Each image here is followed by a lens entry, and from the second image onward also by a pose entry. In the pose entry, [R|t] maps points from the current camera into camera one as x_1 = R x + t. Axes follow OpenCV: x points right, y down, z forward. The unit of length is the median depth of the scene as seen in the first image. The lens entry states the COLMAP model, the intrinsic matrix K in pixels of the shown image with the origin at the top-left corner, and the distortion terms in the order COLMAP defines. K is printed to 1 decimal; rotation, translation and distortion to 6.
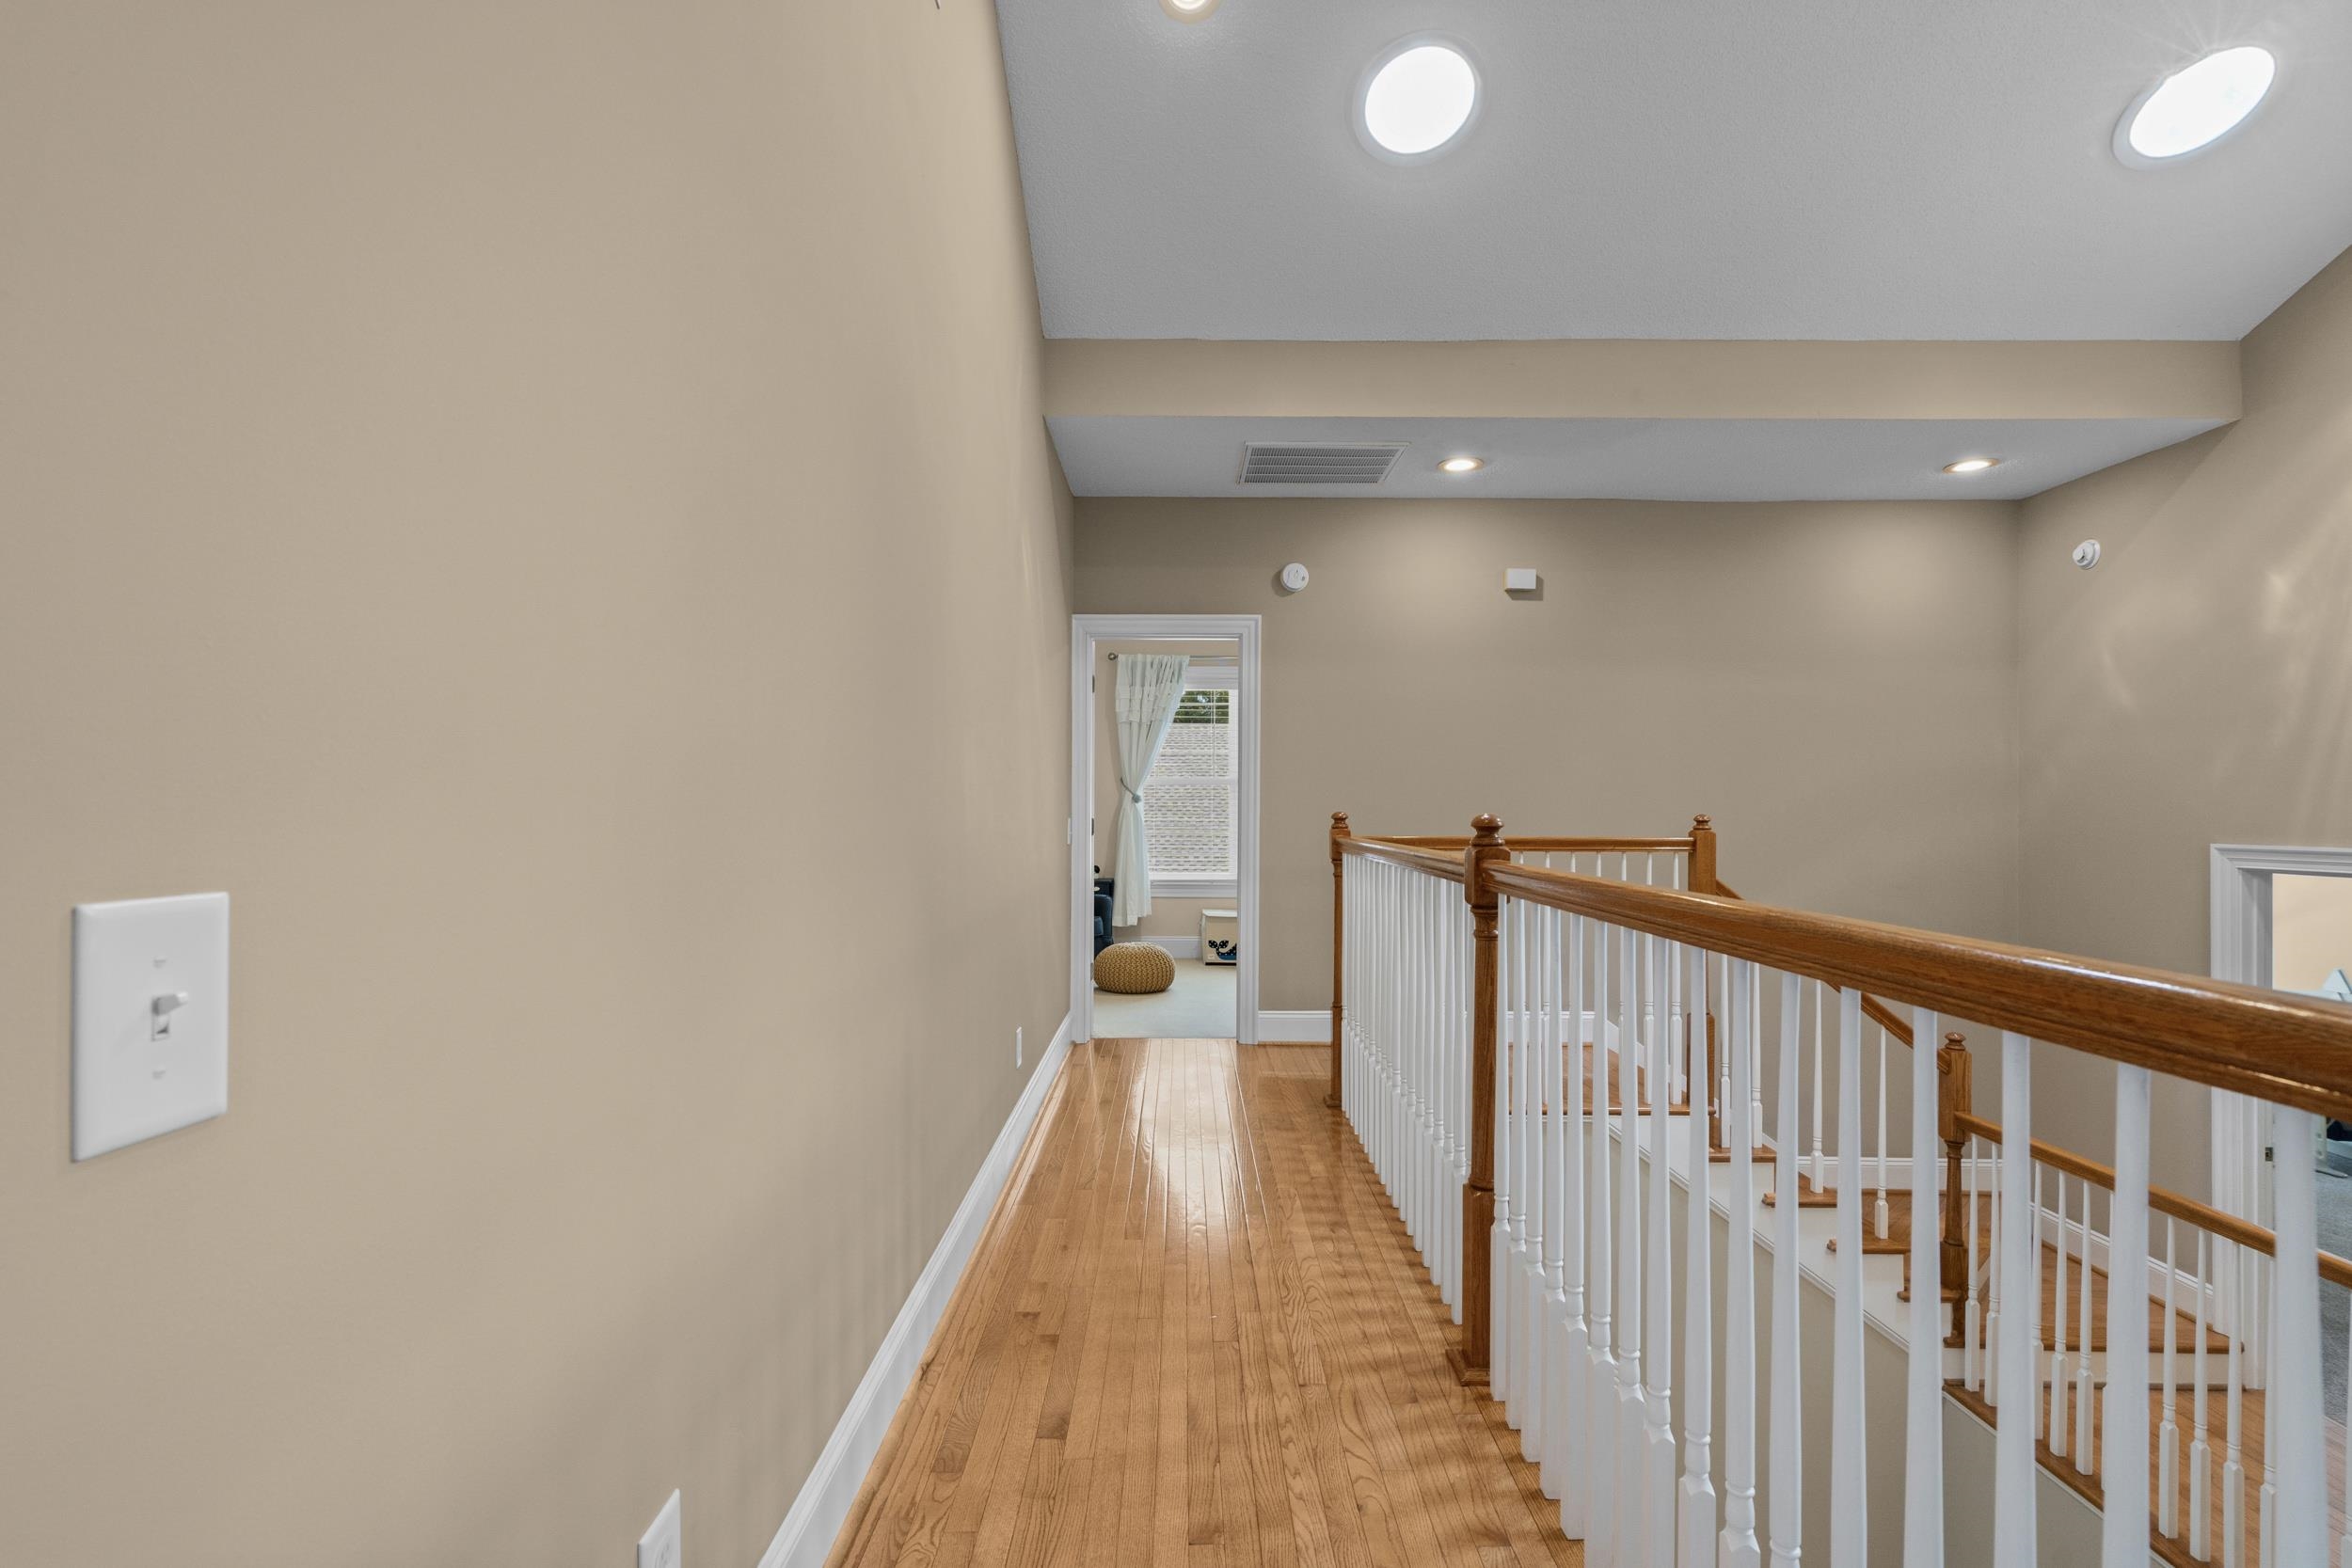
lens RADIAL K [[1065.5, 0, 1175.9], [0, 1065.5, 793.3], [0, 0, 1]] dist [0.005385, 0.000853]
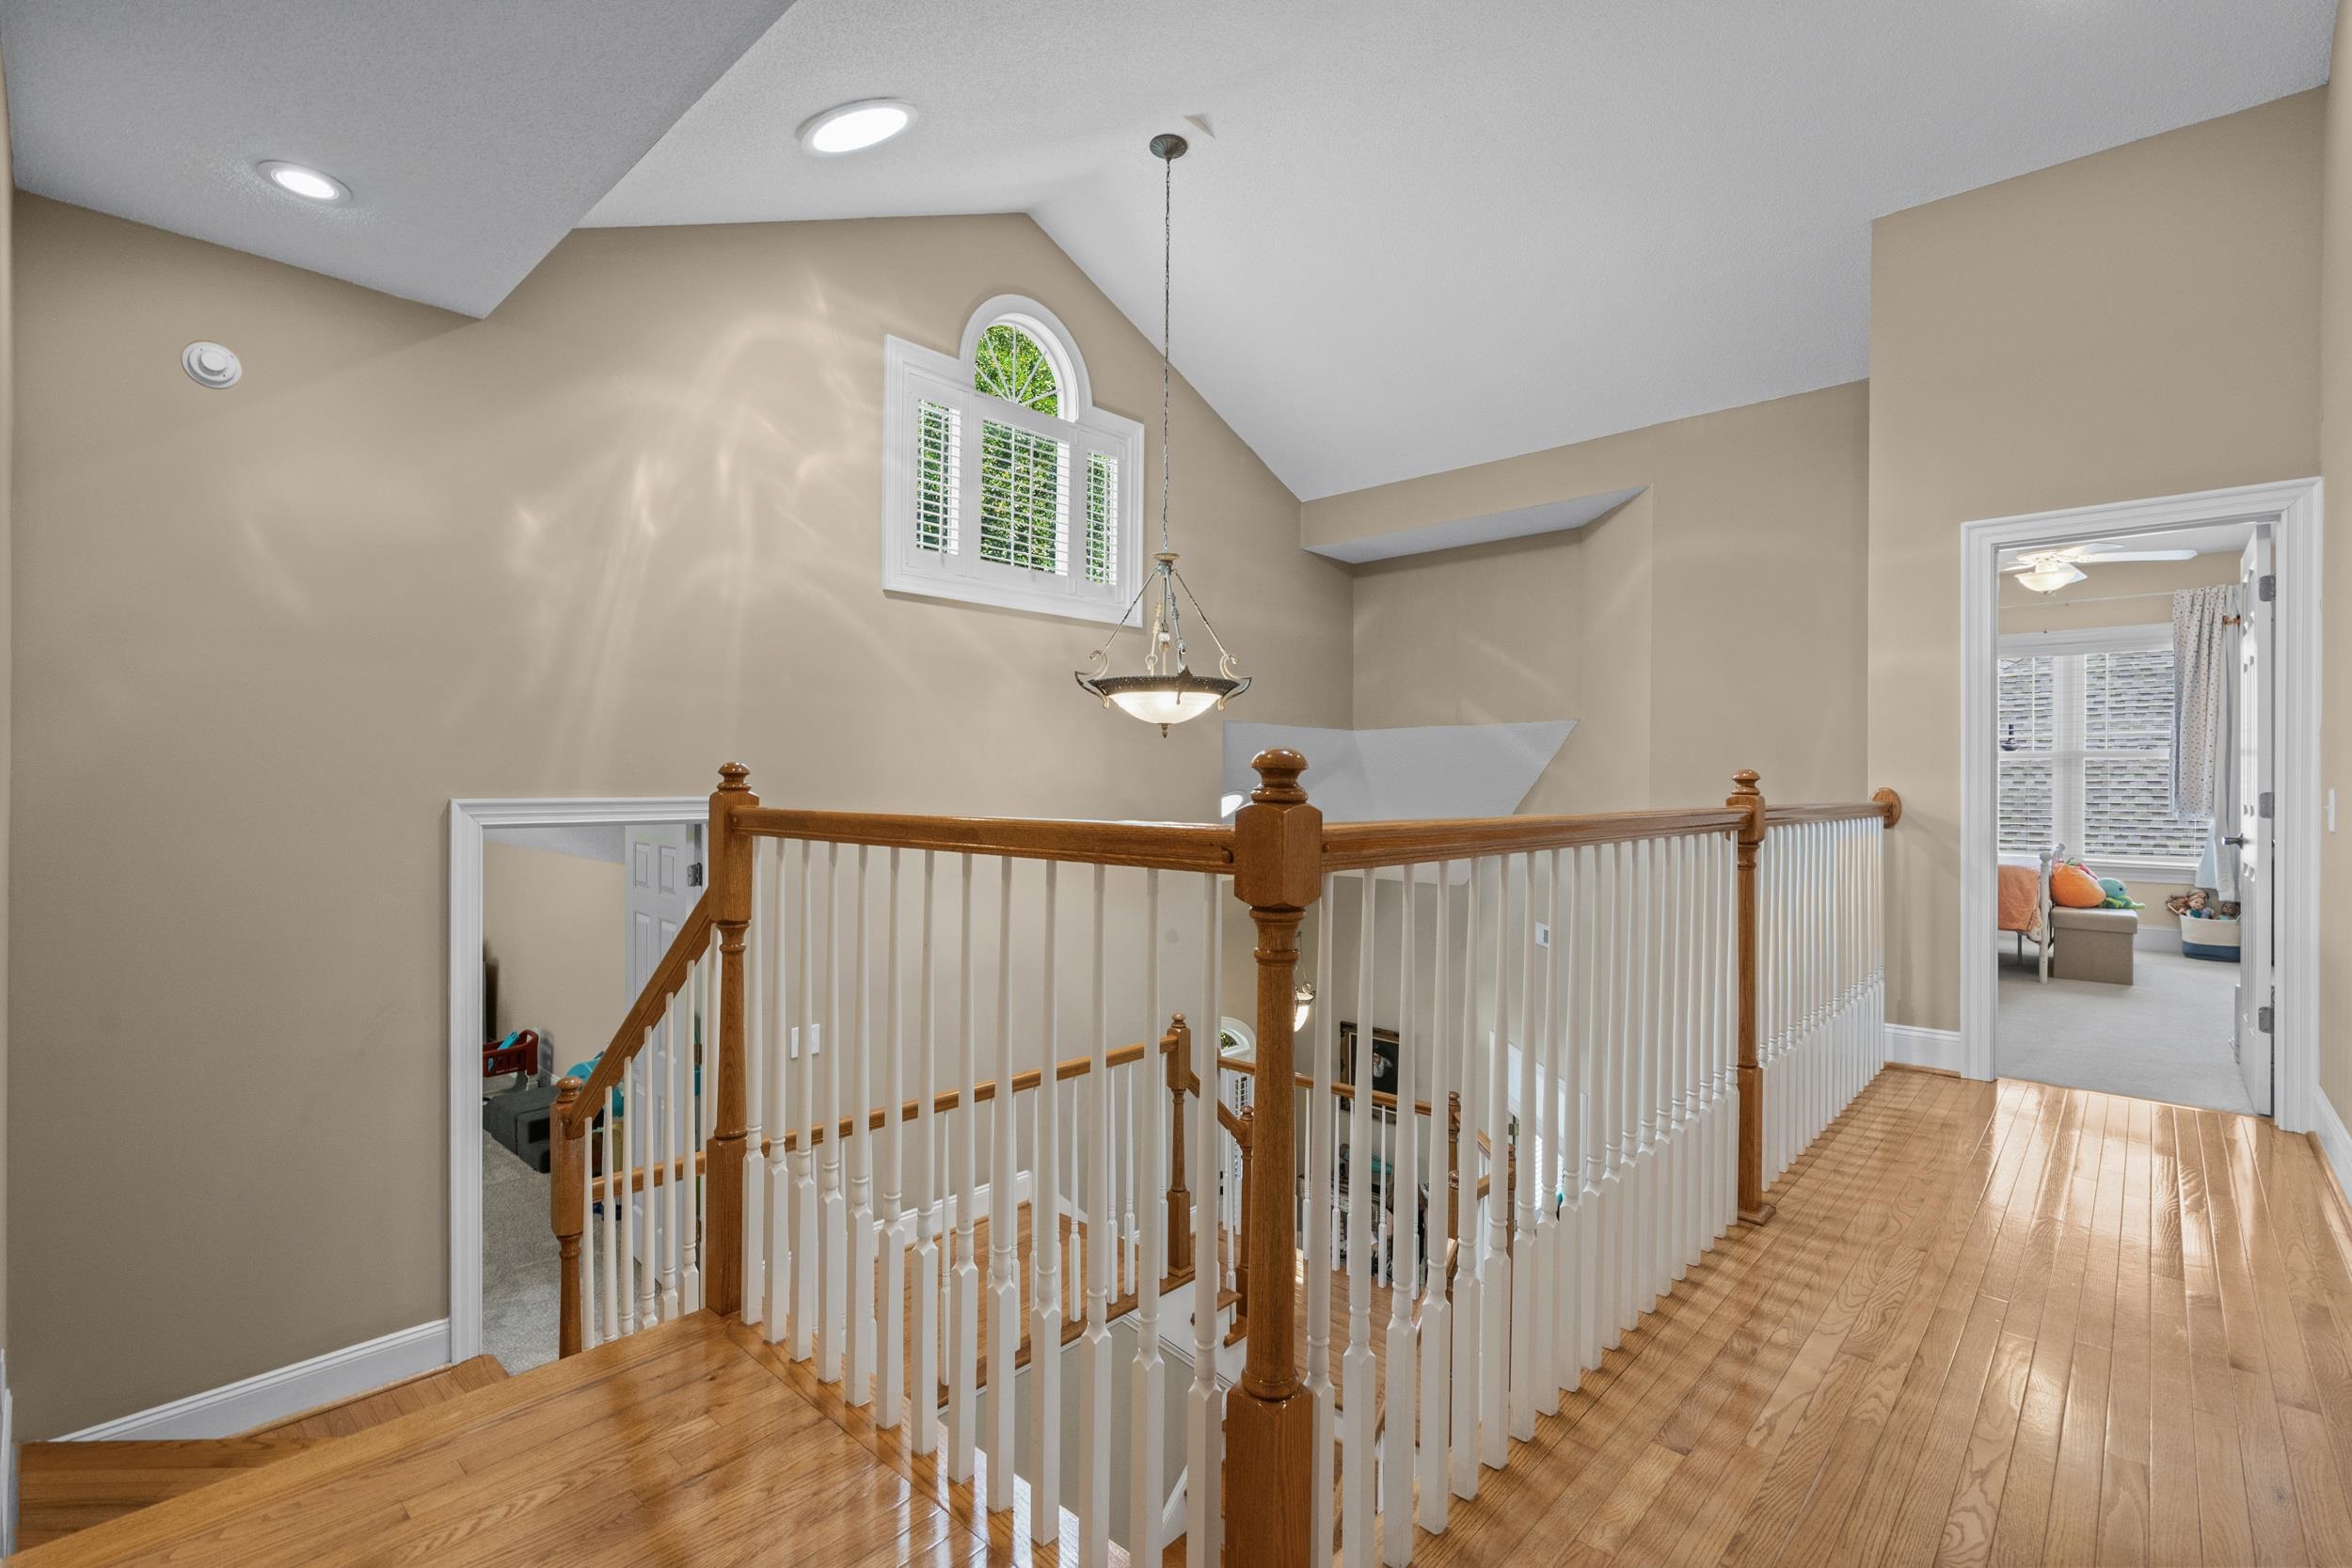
lens RADIAL K [[1065.5, 0, 1173.6], [0, 1065.5, 789.8], [0, 0, 1]] dist [0.005385, 0.000853]
pose [[-0.737606, -0.017686, 0.675000, -0.033149], [-0.019602, 0.999796, 0.004775, 0.026756], [-0.674947, -0.009710, -0.737802, 1.343412]]
